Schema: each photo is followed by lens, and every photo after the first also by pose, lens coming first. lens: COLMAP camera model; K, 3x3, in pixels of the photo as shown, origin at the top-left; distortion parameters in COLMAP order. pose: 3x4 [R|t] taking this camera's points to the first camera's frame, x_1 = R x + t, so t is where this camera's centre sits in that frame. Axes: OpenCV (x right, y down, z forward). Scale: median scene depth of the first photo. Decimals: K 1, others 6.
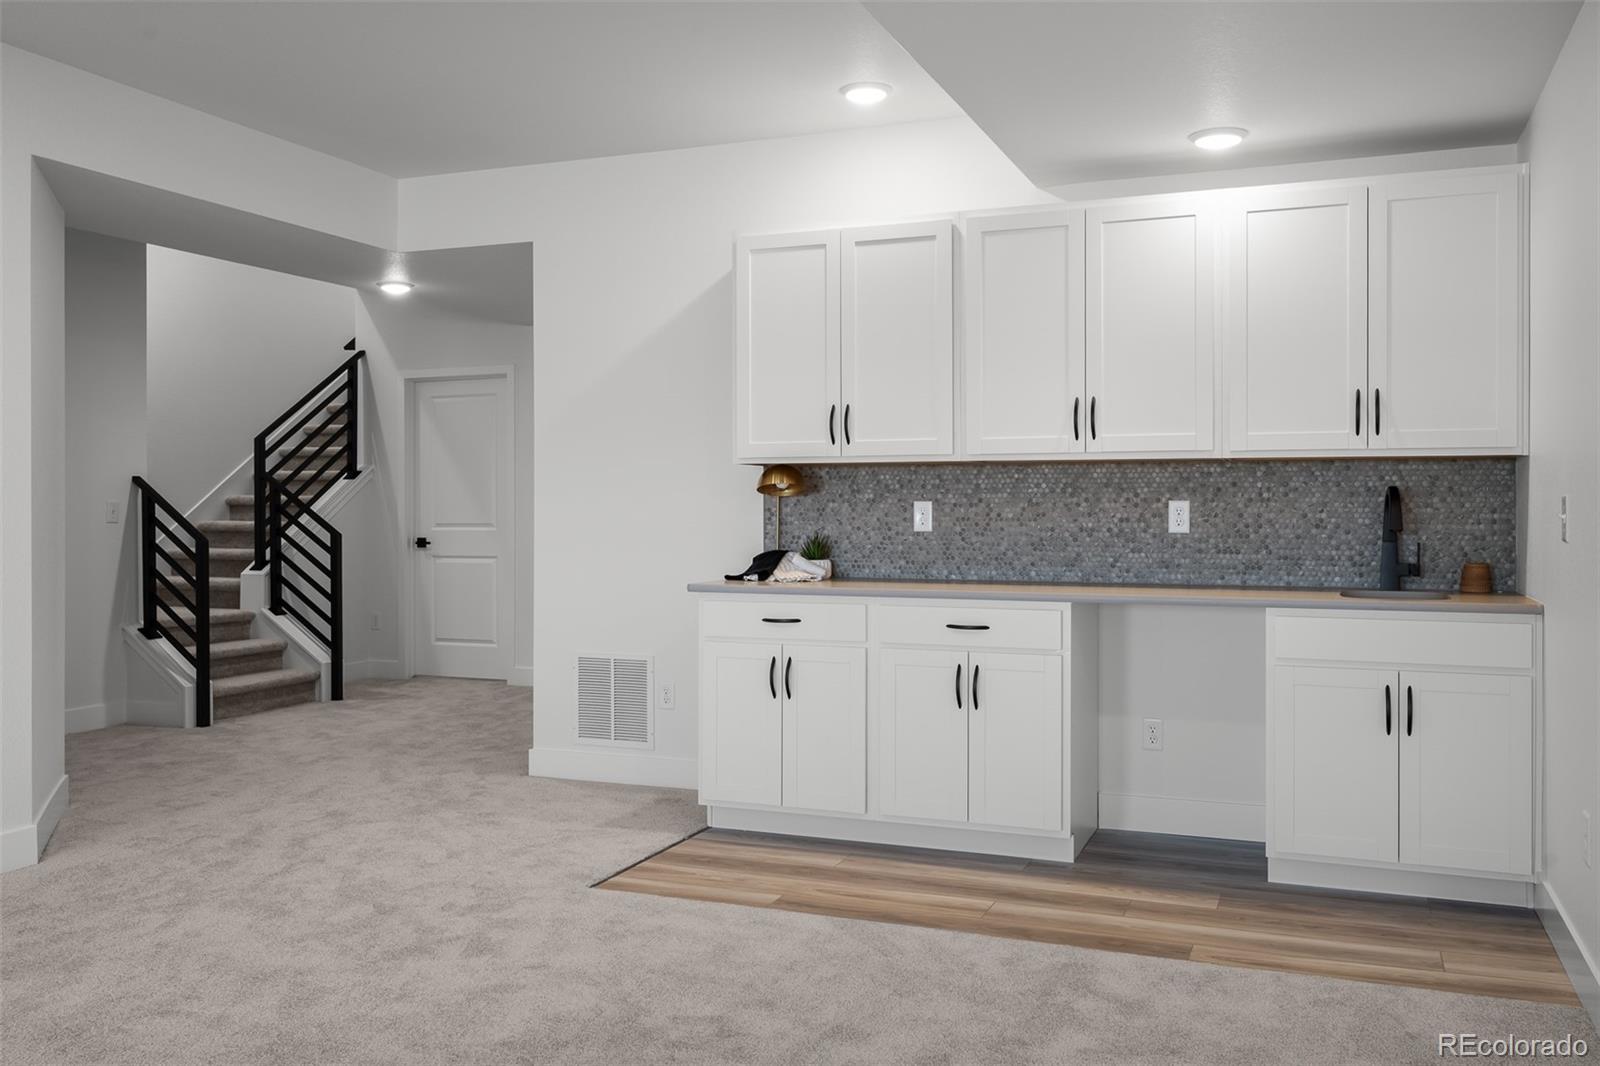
lens RADIAL K [[1336.2, 0, 797.2], [0, 1336.2, 532.3], [0, 0, 1]] dist [0.009477, 0.014912]
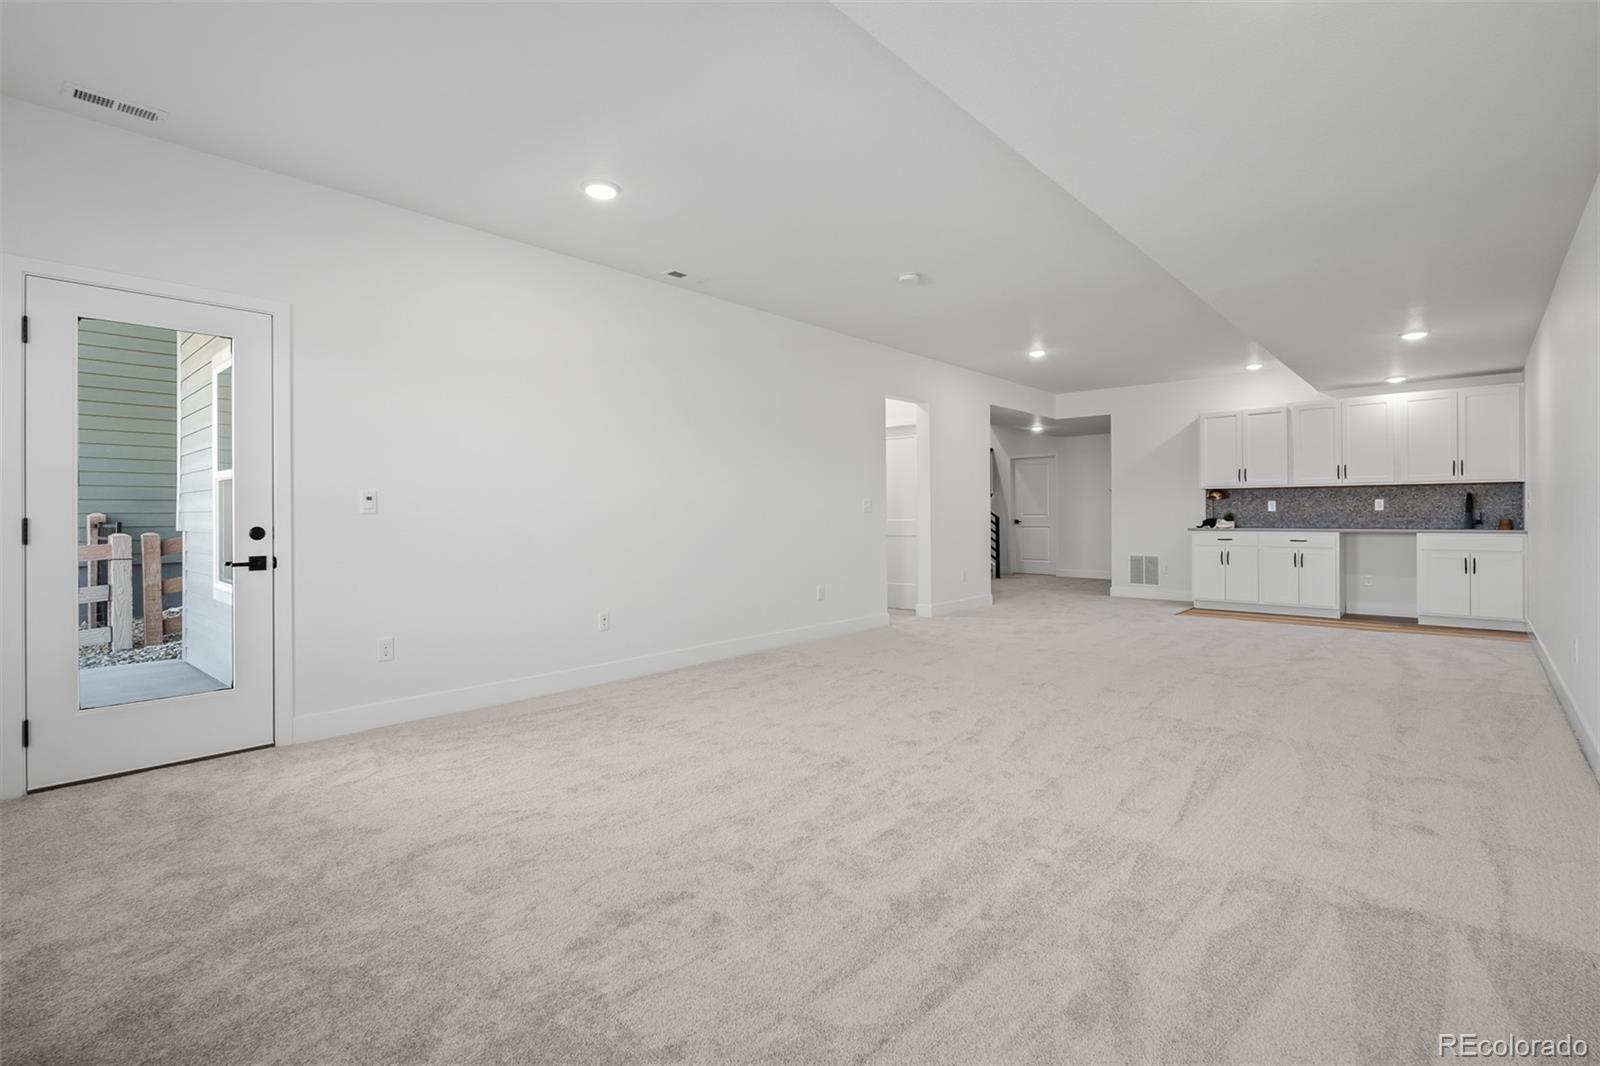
lens RADIAL K [[735.5, 0, 809.0], [0, 735.5, 520.2], [0, 0, 1]] dist [-0.000289, 0.000517]
pose [[0.939866, -0.001634, -0.341540, -0.328629], [-0.002740, 0.999920, -0.012324, 0.044480], [0.341533, 0.012519, 0.939786, -0.909058]]
